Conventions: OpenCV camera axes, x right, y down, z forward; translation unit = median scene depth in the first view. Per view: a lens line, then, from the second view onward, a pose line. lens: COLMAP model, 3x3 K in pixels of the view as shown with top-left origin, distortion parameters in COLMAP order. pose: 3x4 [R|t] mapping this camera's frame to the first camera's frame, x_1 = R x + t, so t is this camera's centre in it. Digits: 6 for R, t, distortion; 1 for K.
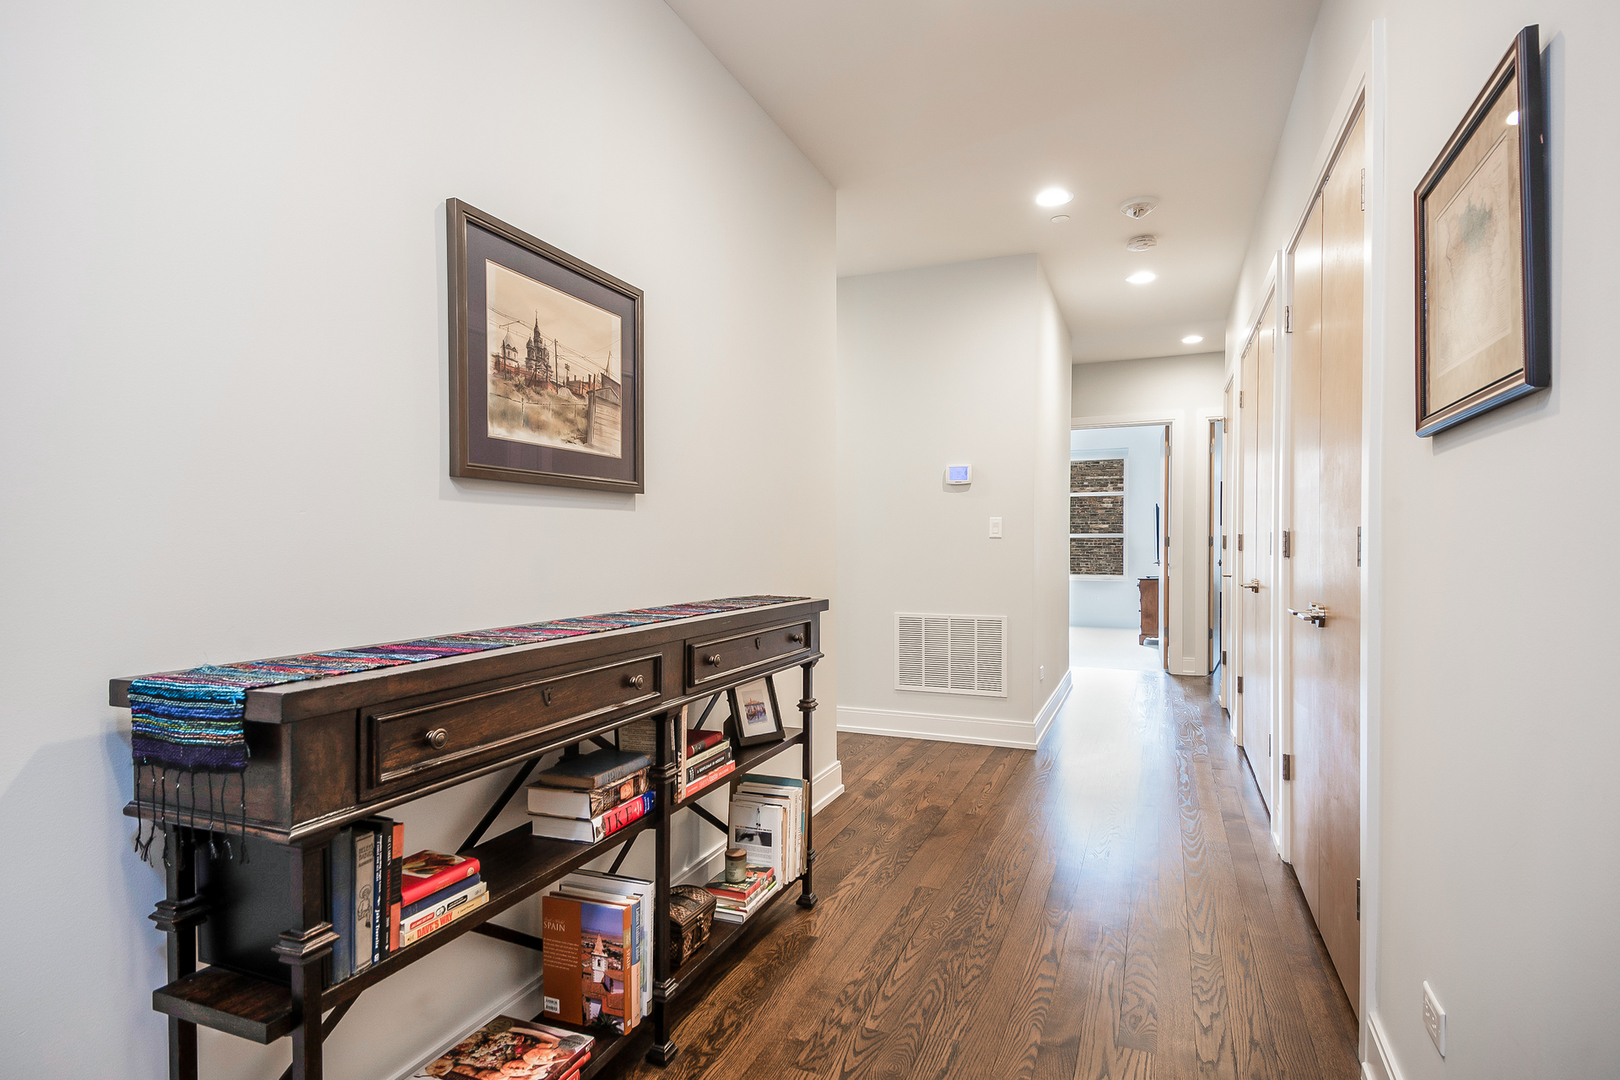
lens RADIAL K [[865.6, 0, 810.6], [0, 865.6, 542.9], [0, 0, 1]] dist [0.047326, -0.008416]
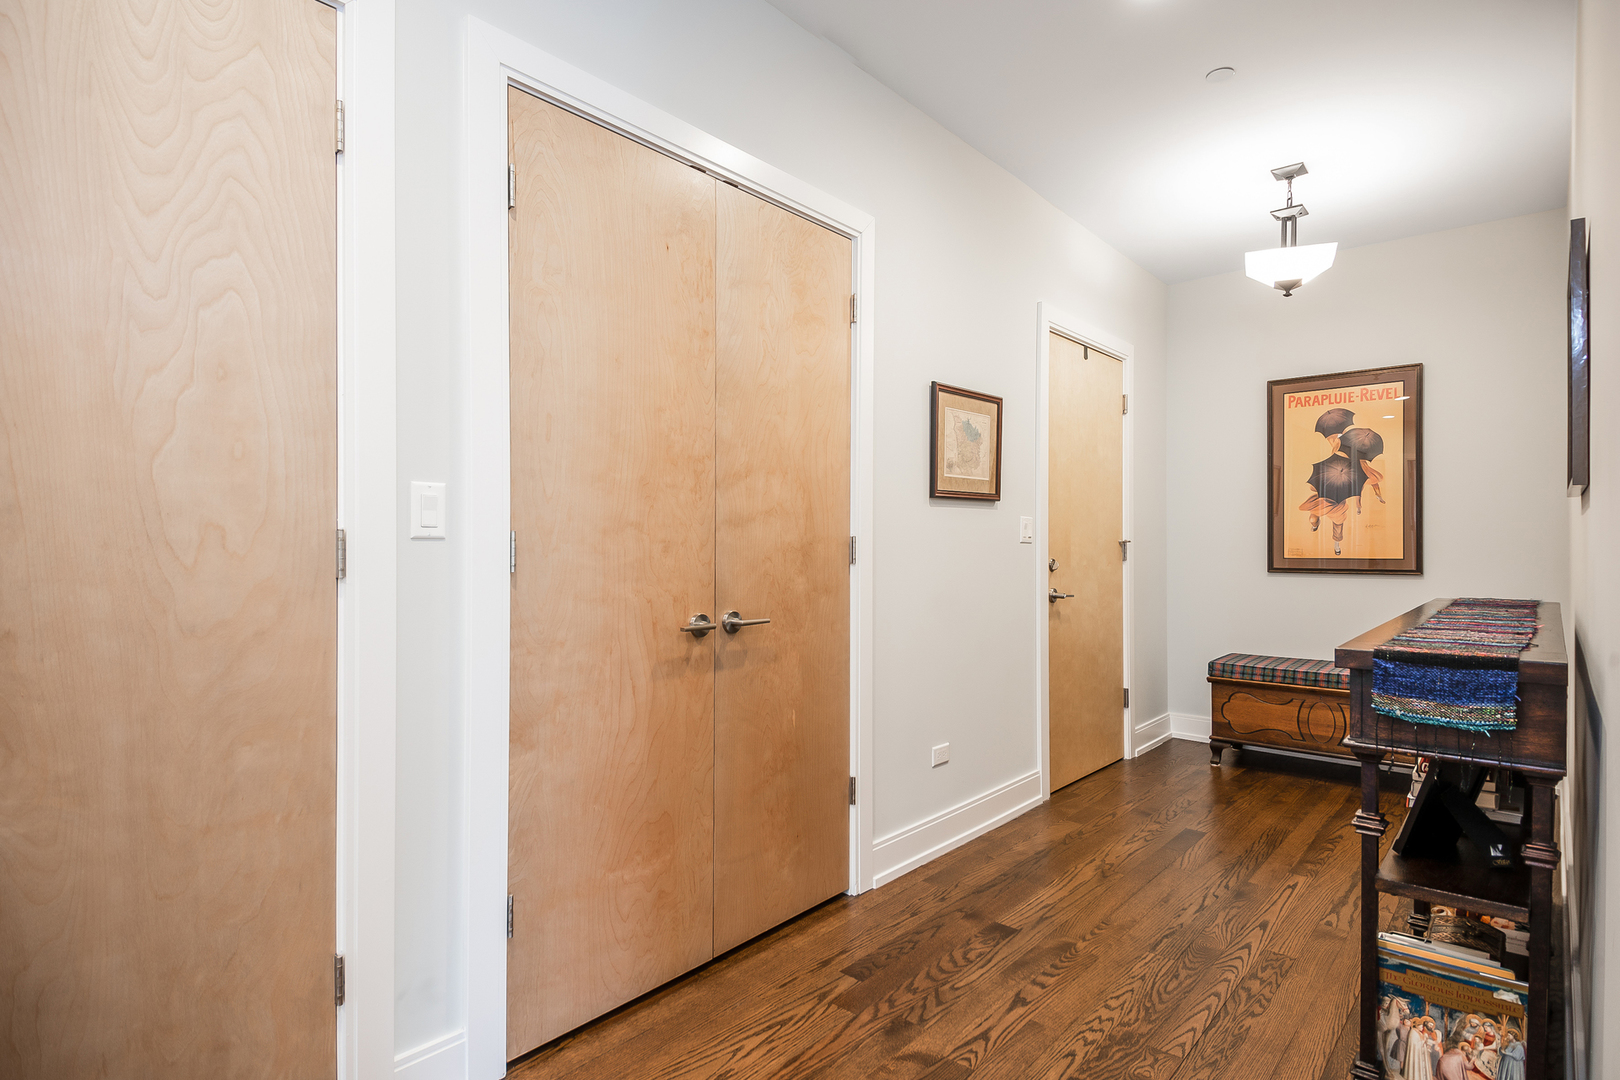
lens RADIAL K [[865.6, 0, 813.4], [0, 865.6, 539.3], [0, 0, 1]] dist [0.047326, -0.008416]
pose [[-0.948675, -0.003556, 0.316233, 0.200945], [-0.003760, 0.999993, -0.000032, -0.011588], [-0.316231, -0.001220, -0.948682, 2.055181]]
